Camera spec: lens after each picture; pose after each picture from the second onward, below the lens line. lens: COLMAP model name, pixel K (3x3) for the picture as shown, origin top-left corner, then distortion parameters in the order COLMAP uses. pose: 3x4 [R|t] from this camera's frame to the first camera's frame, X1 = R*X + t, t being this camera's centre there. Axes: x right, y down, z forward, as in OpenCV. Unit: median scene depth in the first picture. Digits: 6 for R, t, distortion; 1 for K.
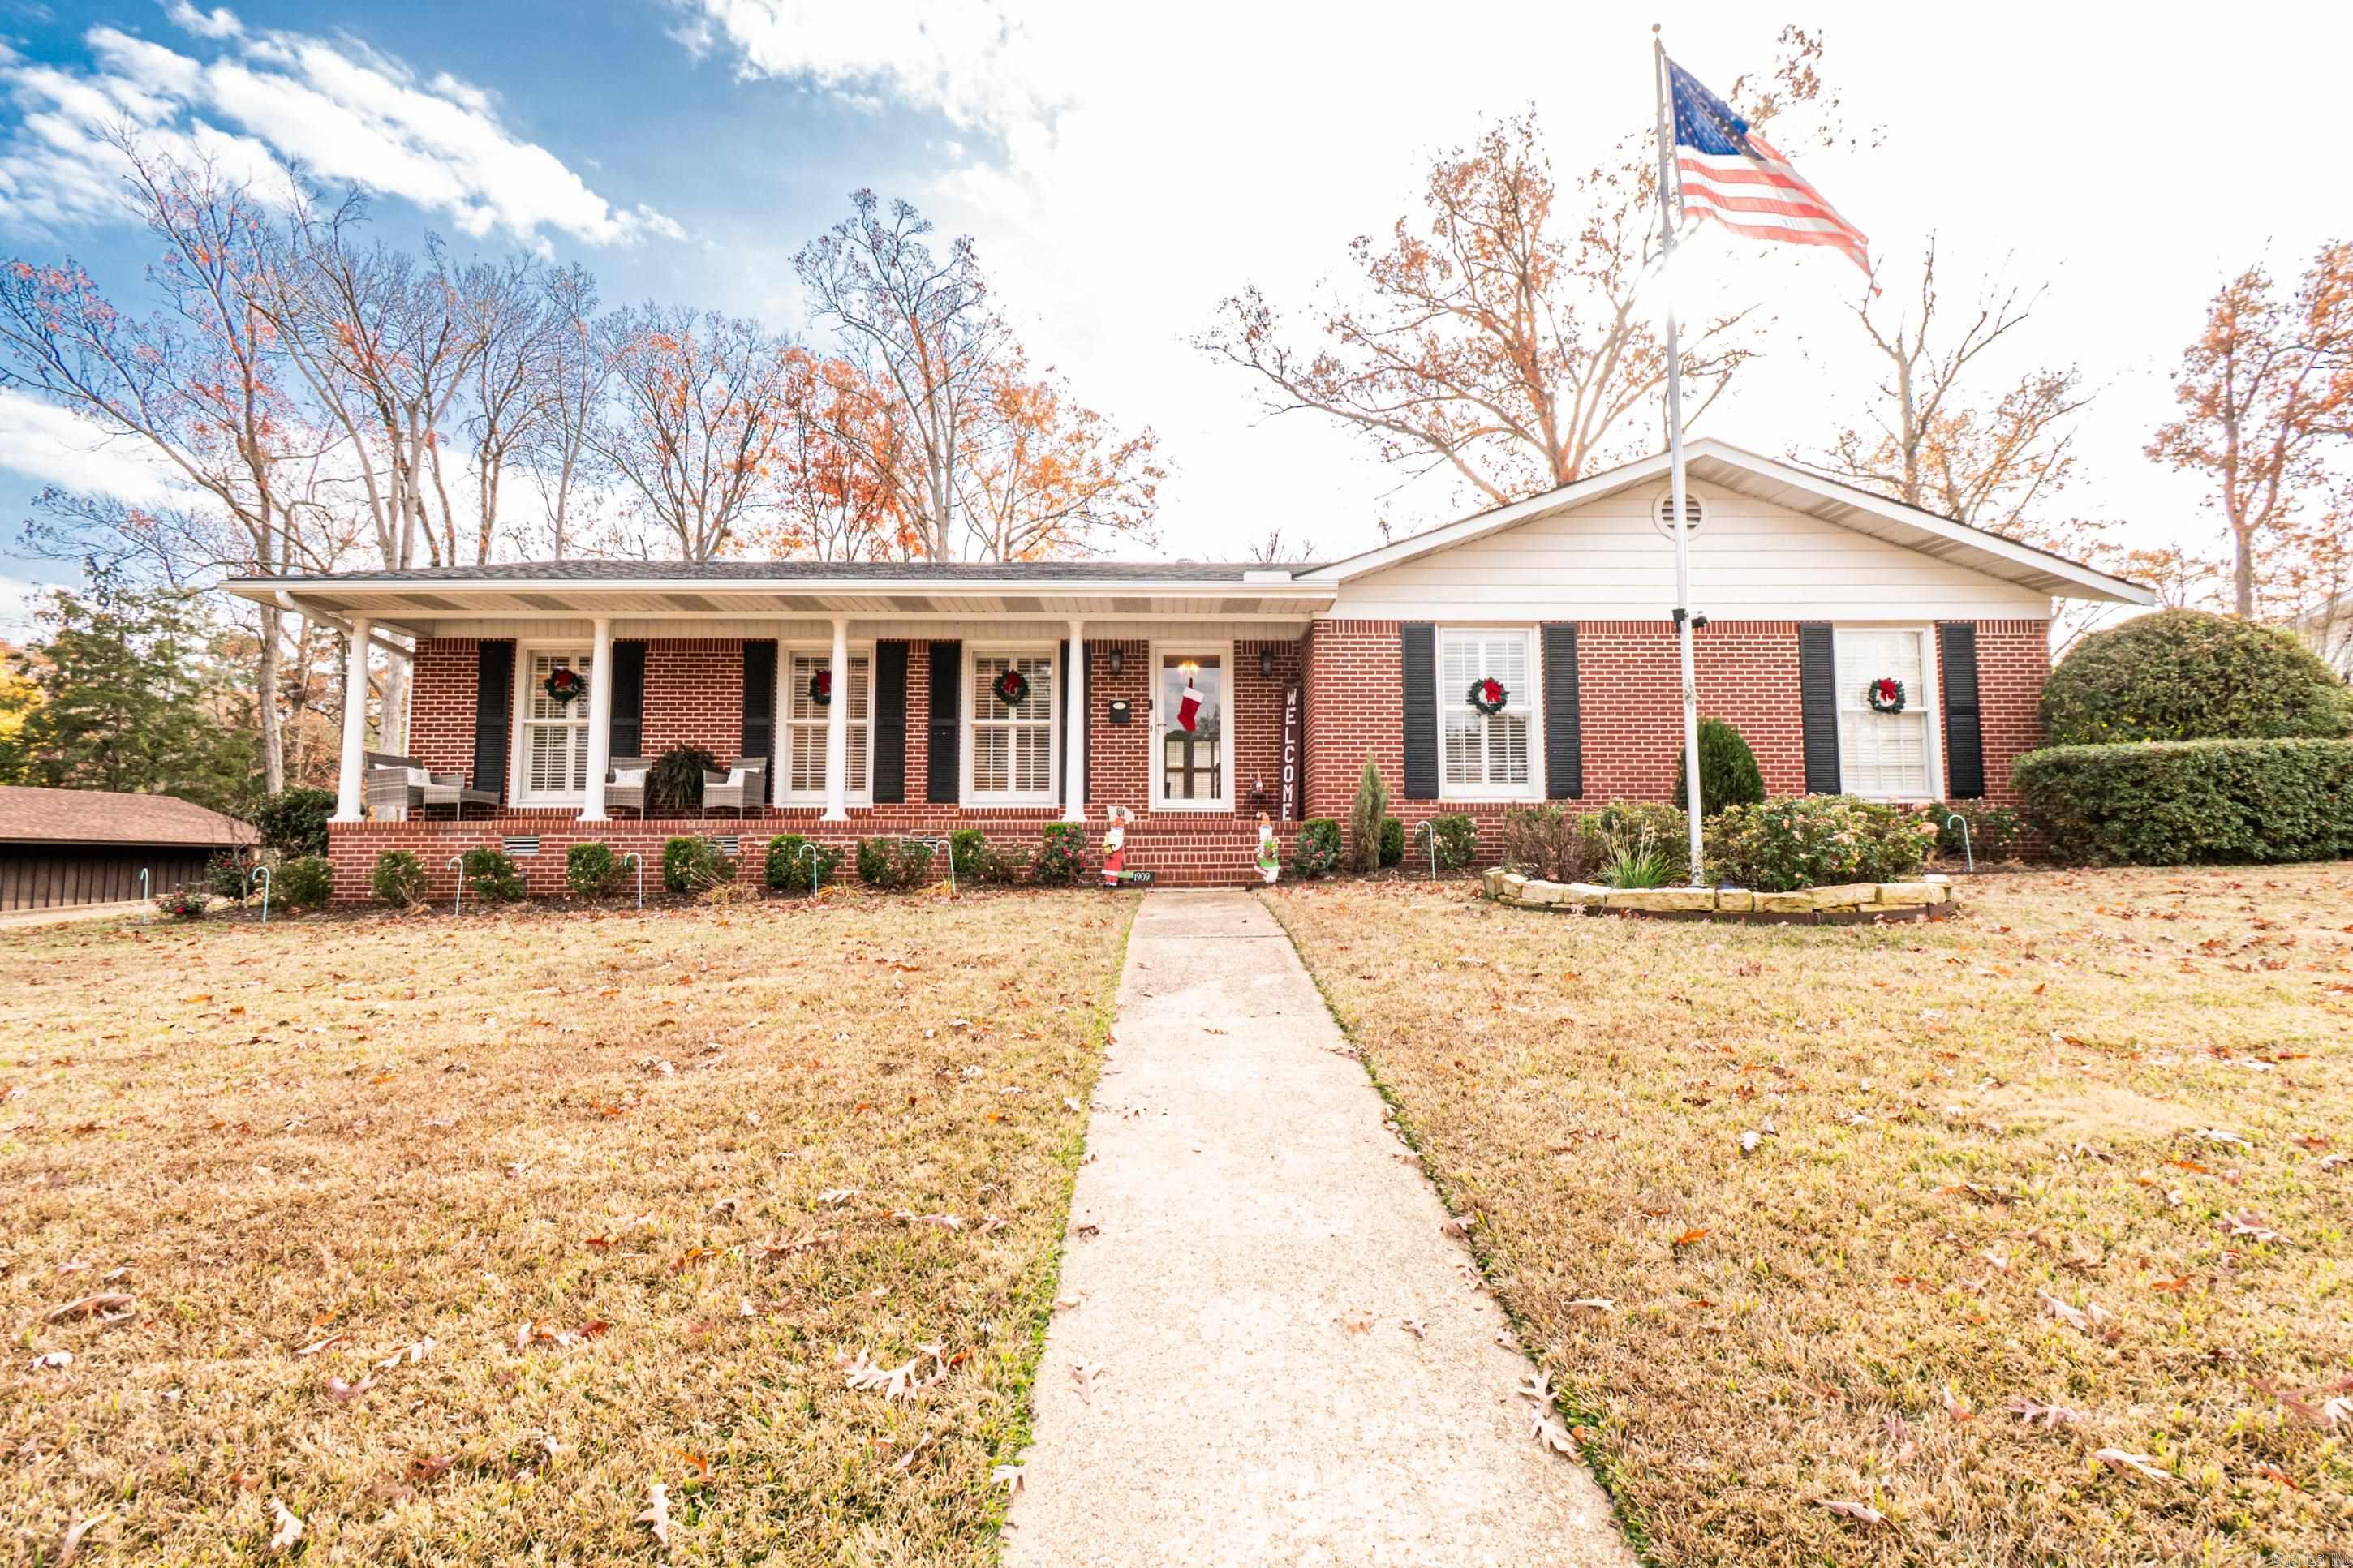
lens RADIAL K [[1010.9, 0, 1186.3], [0, 1010.9, 777.1], [0, 0, 1]] dist [0.005249, -0.000530]
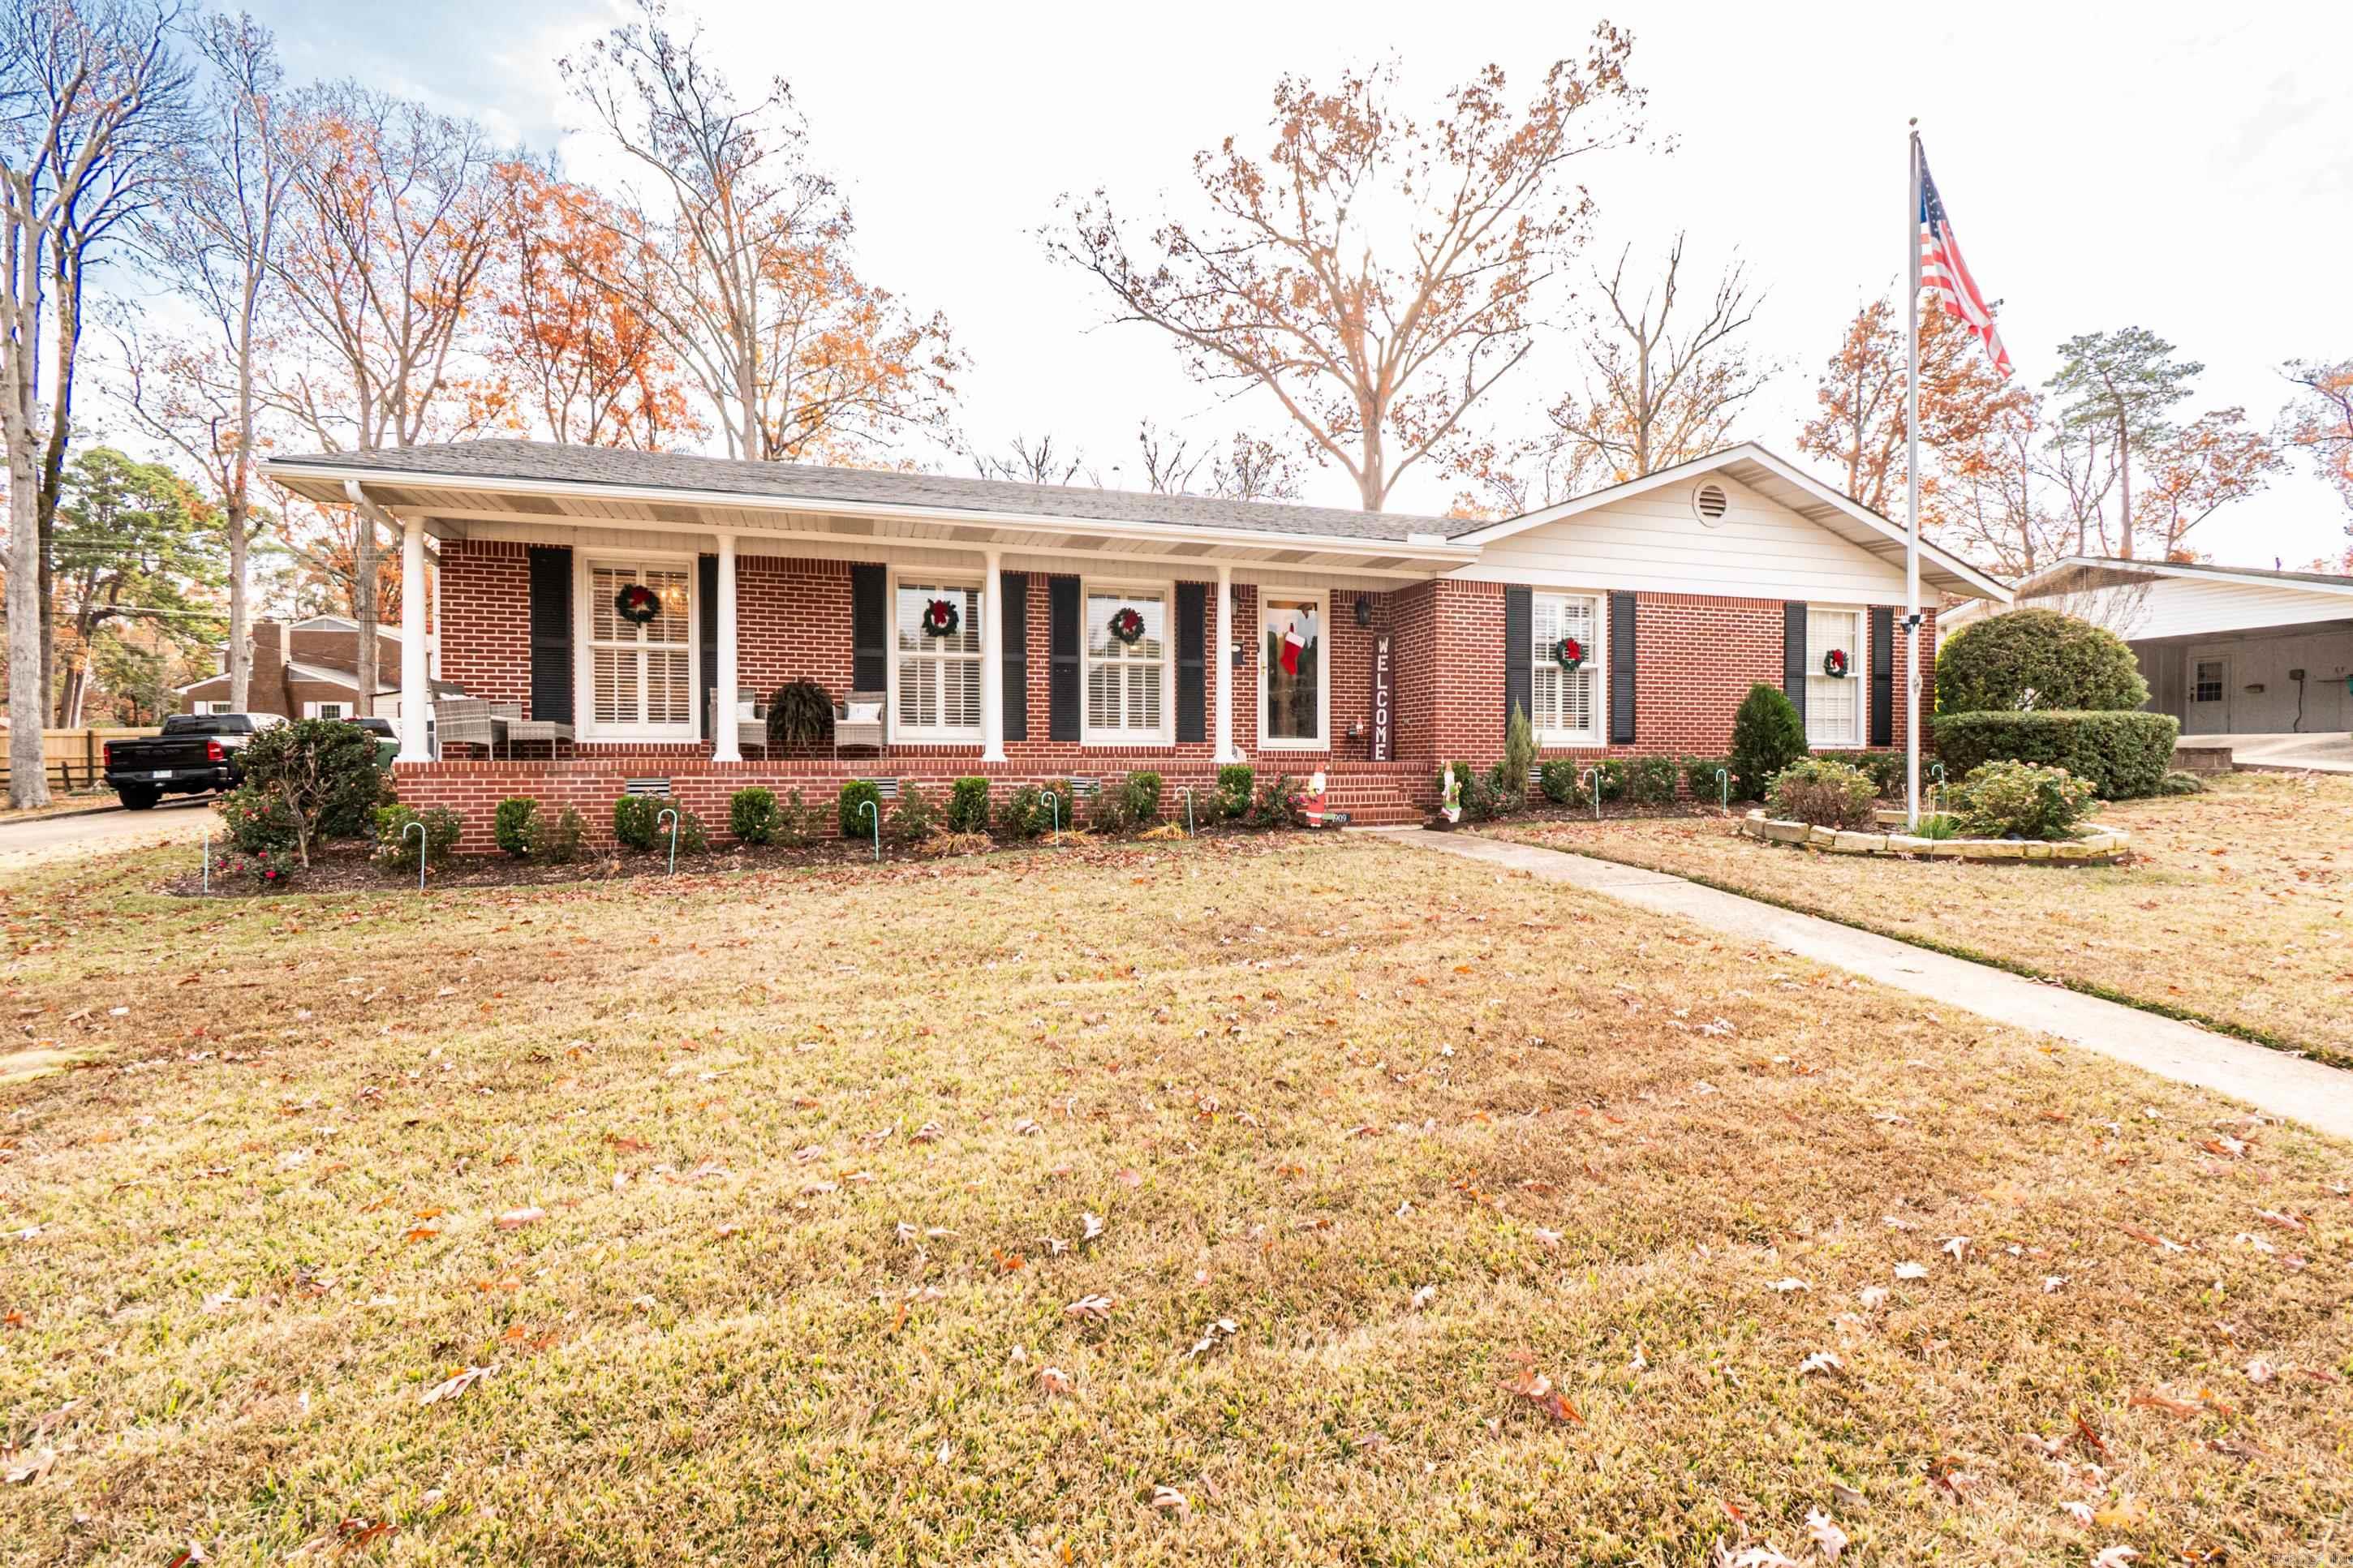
lens RADIAL K [[1010.9, 0, 1186.3], [0, 1010.9, 777.1], [0, 0, 1]] dist [0.005249, -0.000530]
pose [[0.959610, -0.001757, 0.281328, -0.405987], [-0.023877, 0.995864, 0.087663, -0.028990], [-0.280319, -0.090839, 0.955599, 0.012683]]
